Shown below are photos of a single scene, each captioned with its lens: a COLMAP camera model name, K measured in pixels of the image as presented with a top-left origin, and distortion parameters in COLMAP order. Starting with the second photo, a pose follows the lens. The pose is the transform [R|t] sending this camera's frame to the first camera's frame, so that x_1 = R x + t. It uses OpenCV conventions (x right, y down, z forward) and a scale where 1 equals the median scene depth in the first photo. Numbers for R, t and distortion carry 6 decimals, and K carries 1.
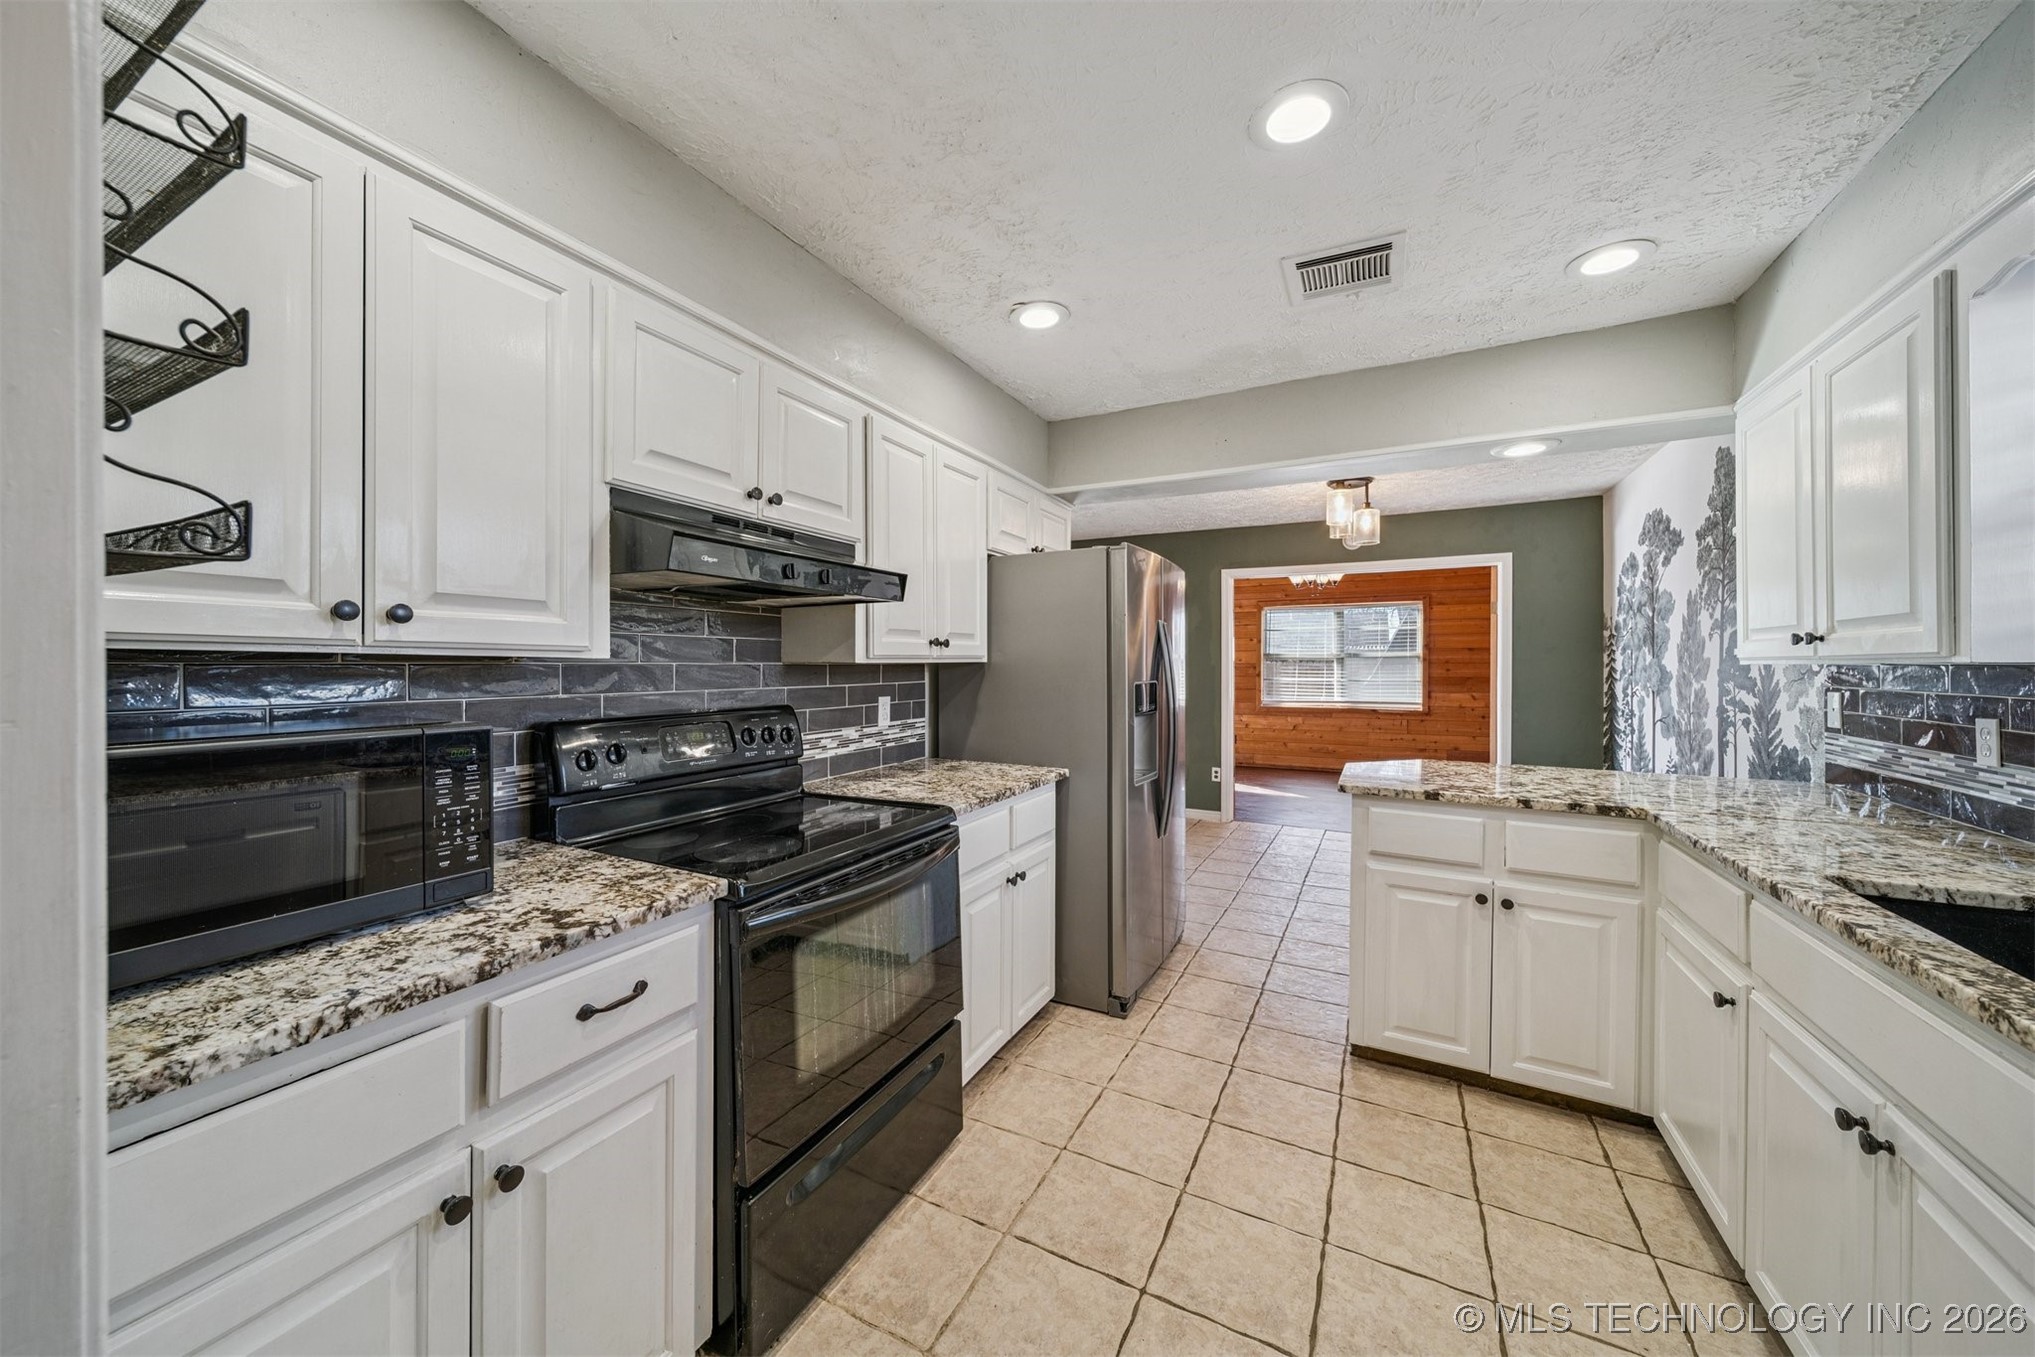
lens RADIAL K [[714.6, 0, 1006.8], [0, 714.6, 670.3], [0, 0, 1]] dist [0.000061, -0.000259]
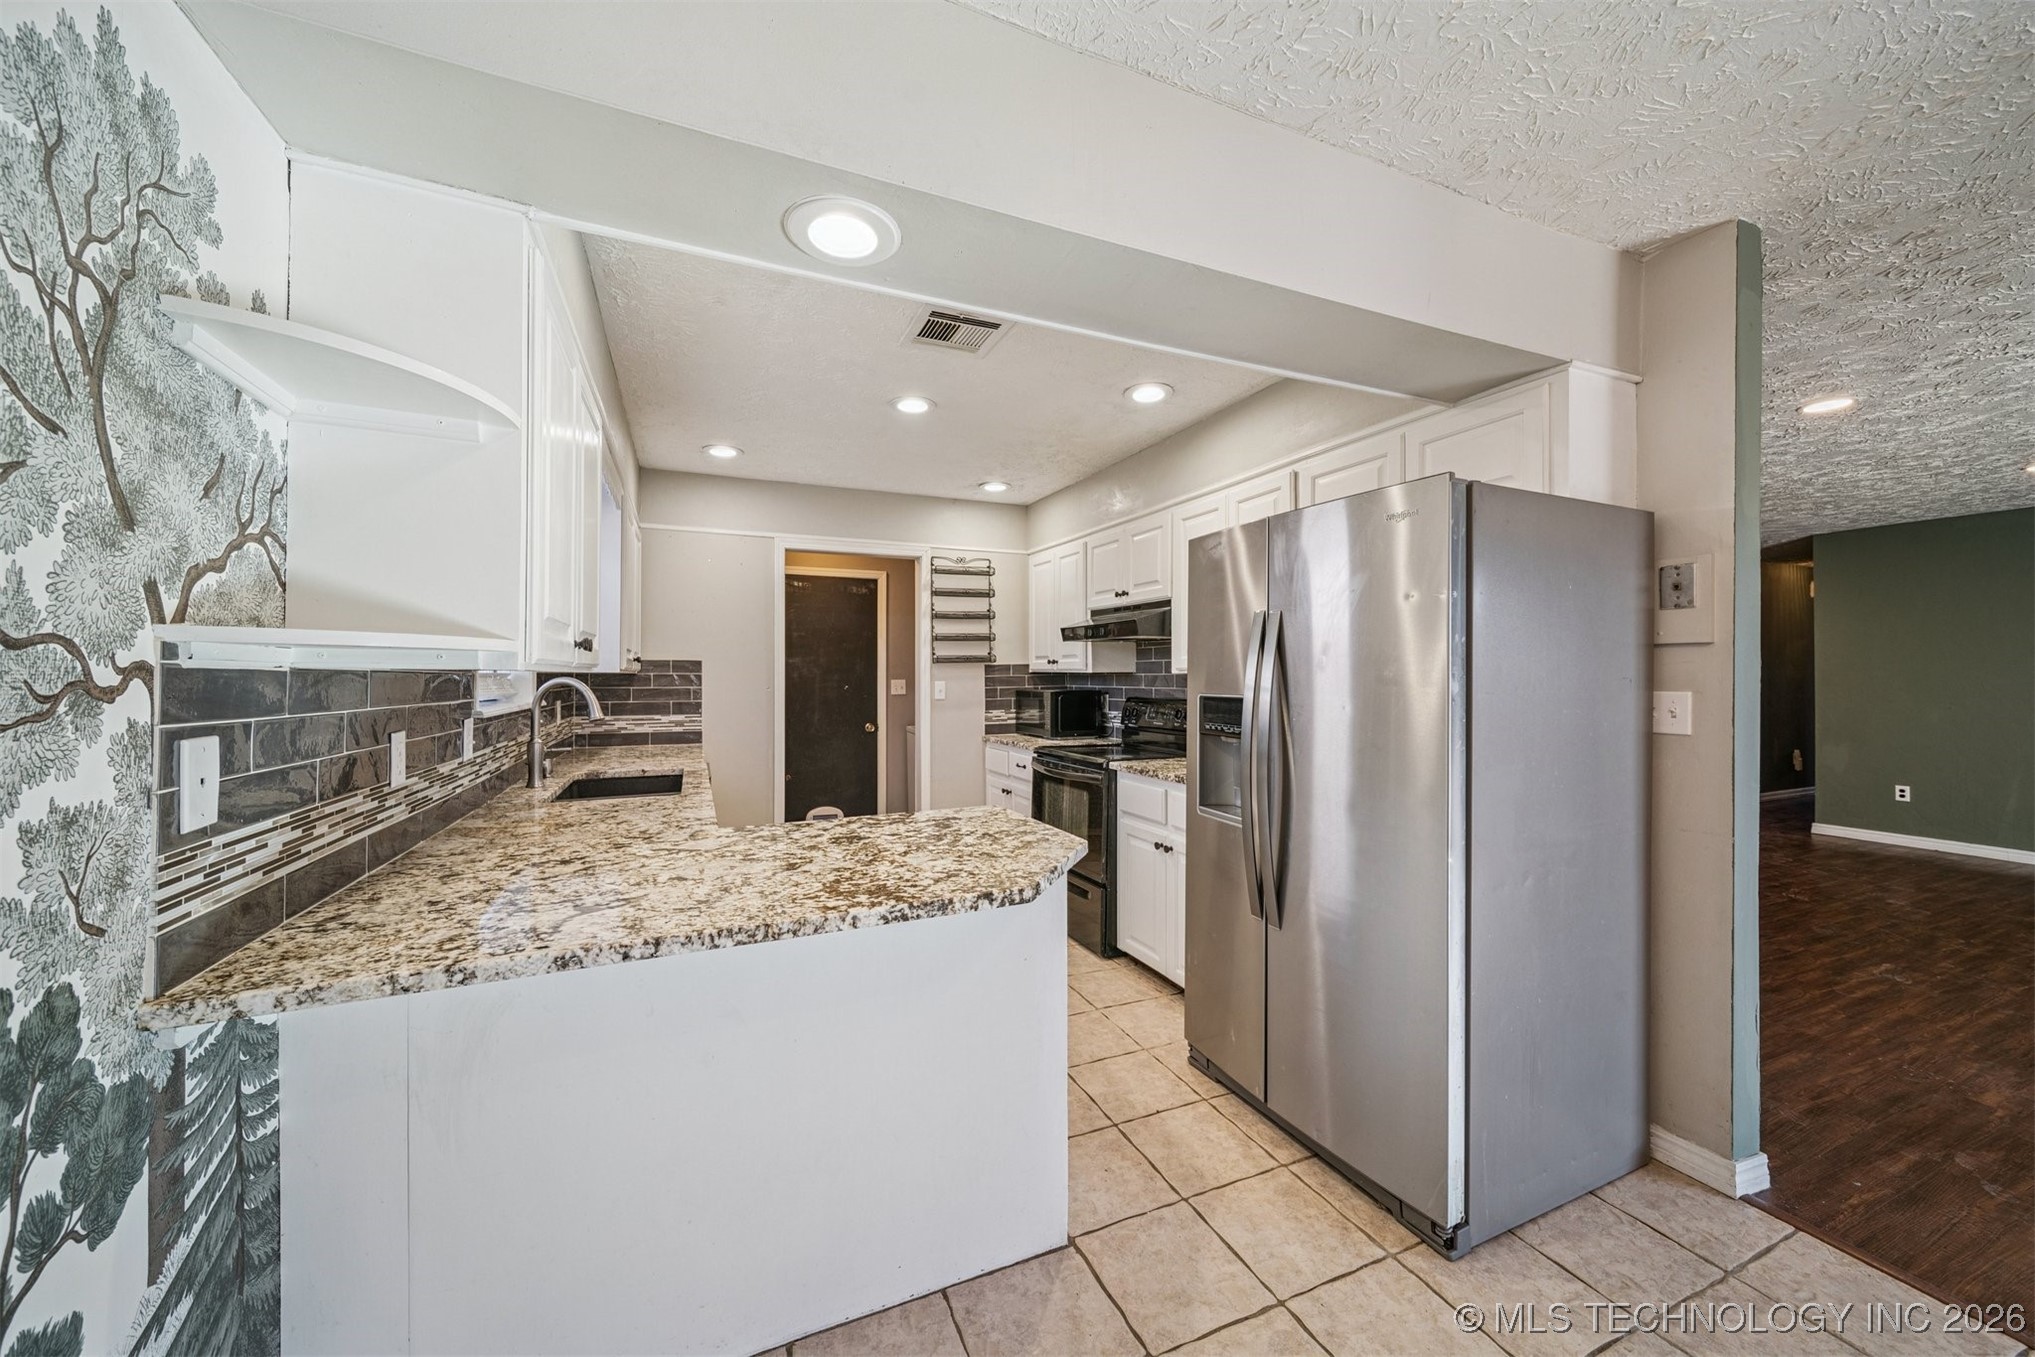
lens RADIAL K [[730.8, 0, 1007.0], [0, 730.8, 675.9], [0, 0, 1]] dist [0.002541, 0.000187]
pose [[-0.616881, -0.000850, -0.787056, 0.960265], [-0.007448, 0.999961, 0.004758, -0.007244], [0.787021, 0.008797, -0.616863, 1.277956]]
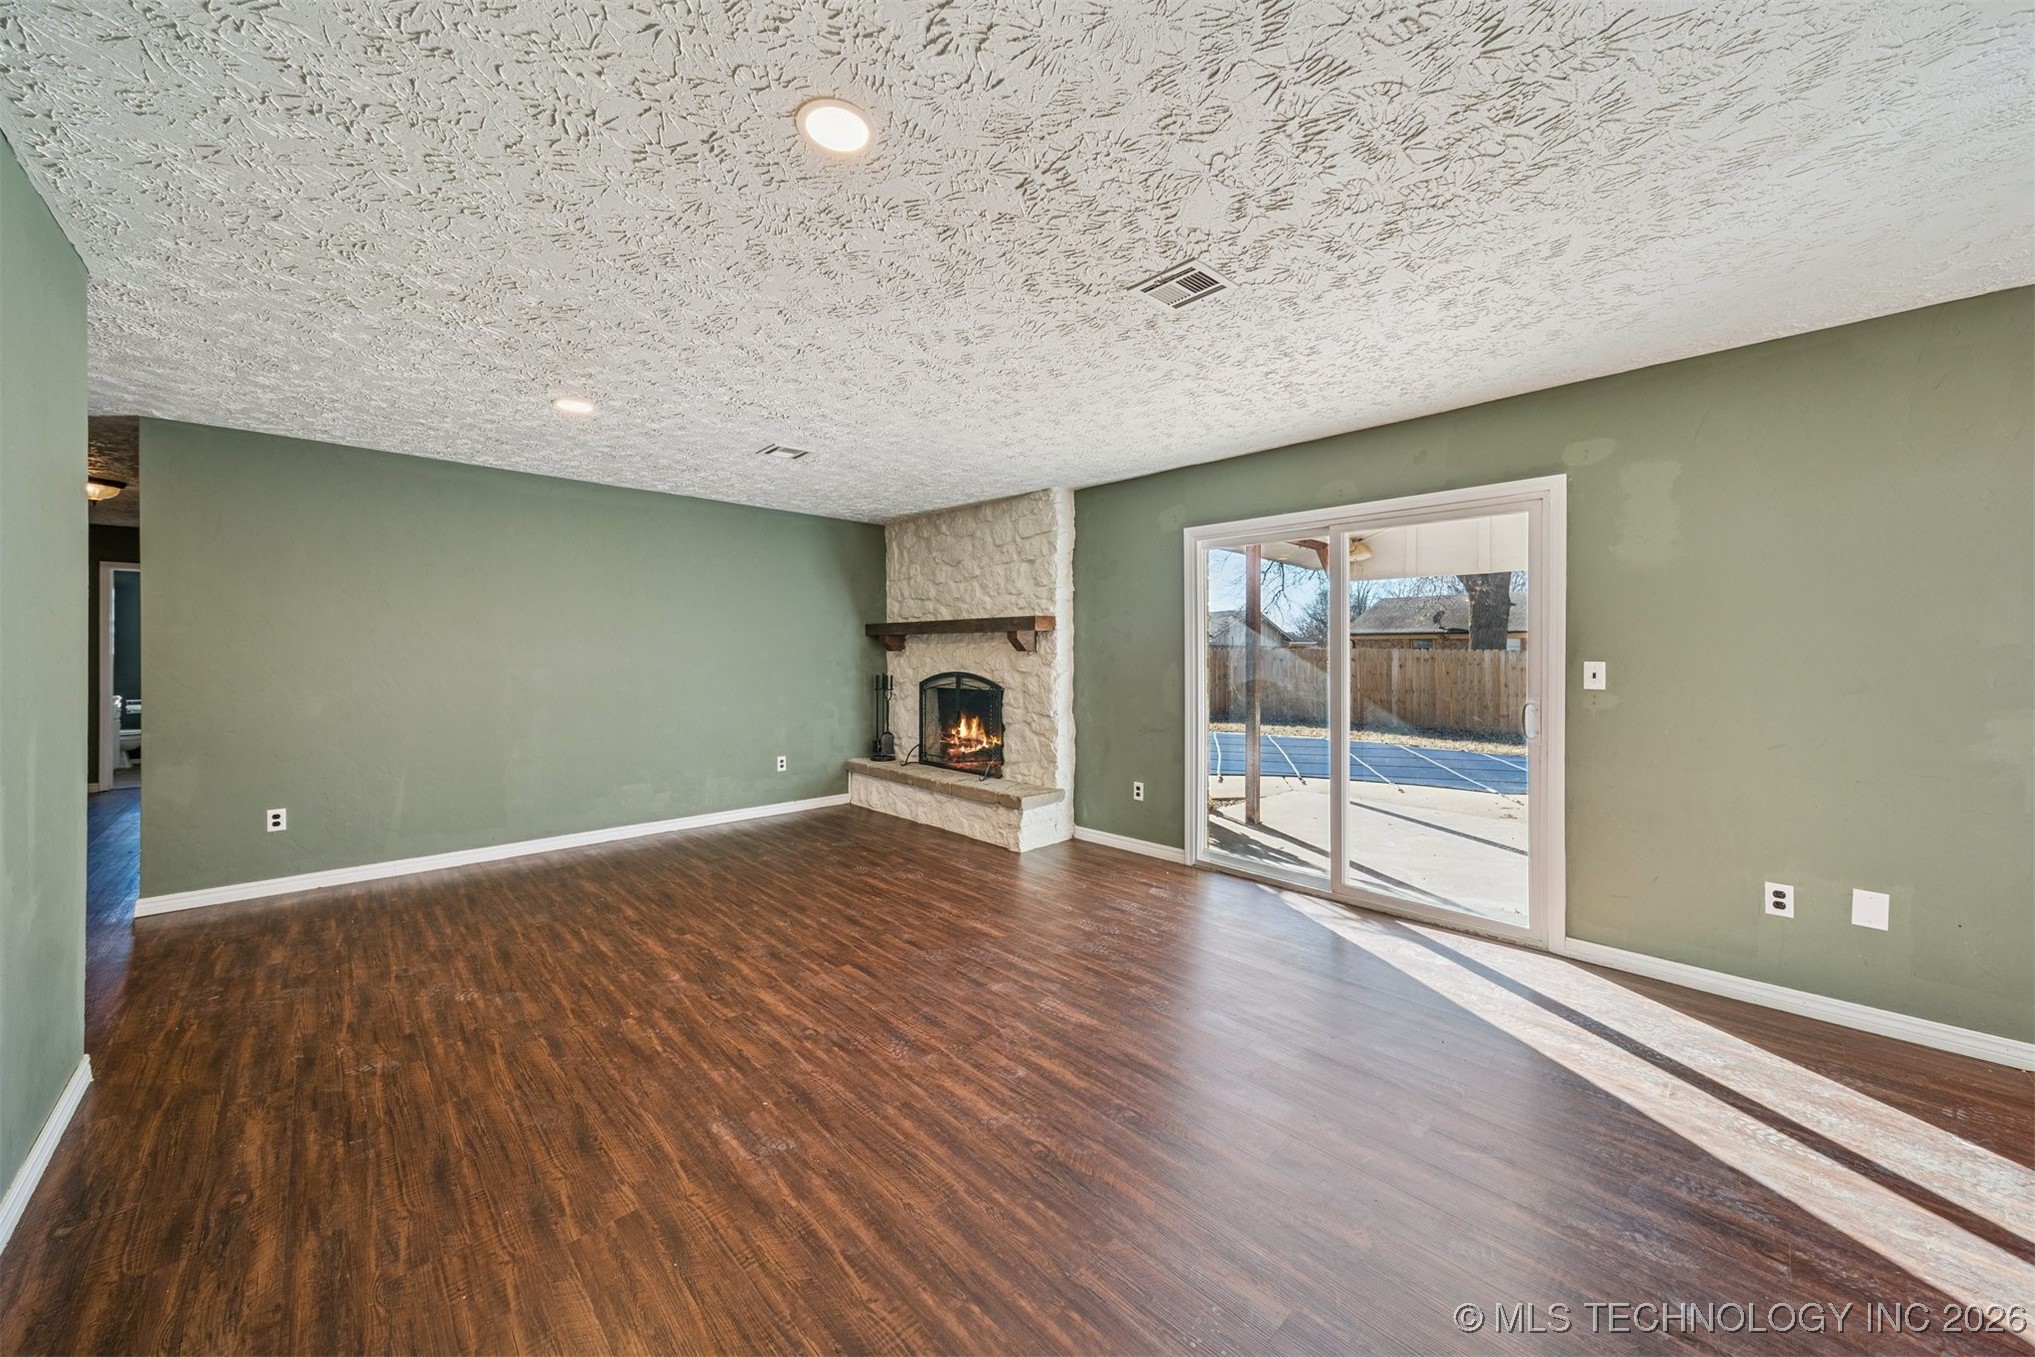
lens RADIAL K [[720.9, 0, 1011.4], [0, 720.9, 651.9], [0, 0, 1]] dist [0.001035, 0.000068]
pose [[0.952620, -0.001631, -0.304158, -0.347958], [-0.001574, 0.999946, -0.010291, -0.004088], [0.304158, 0.010282, 0.952566, 1.082967]]
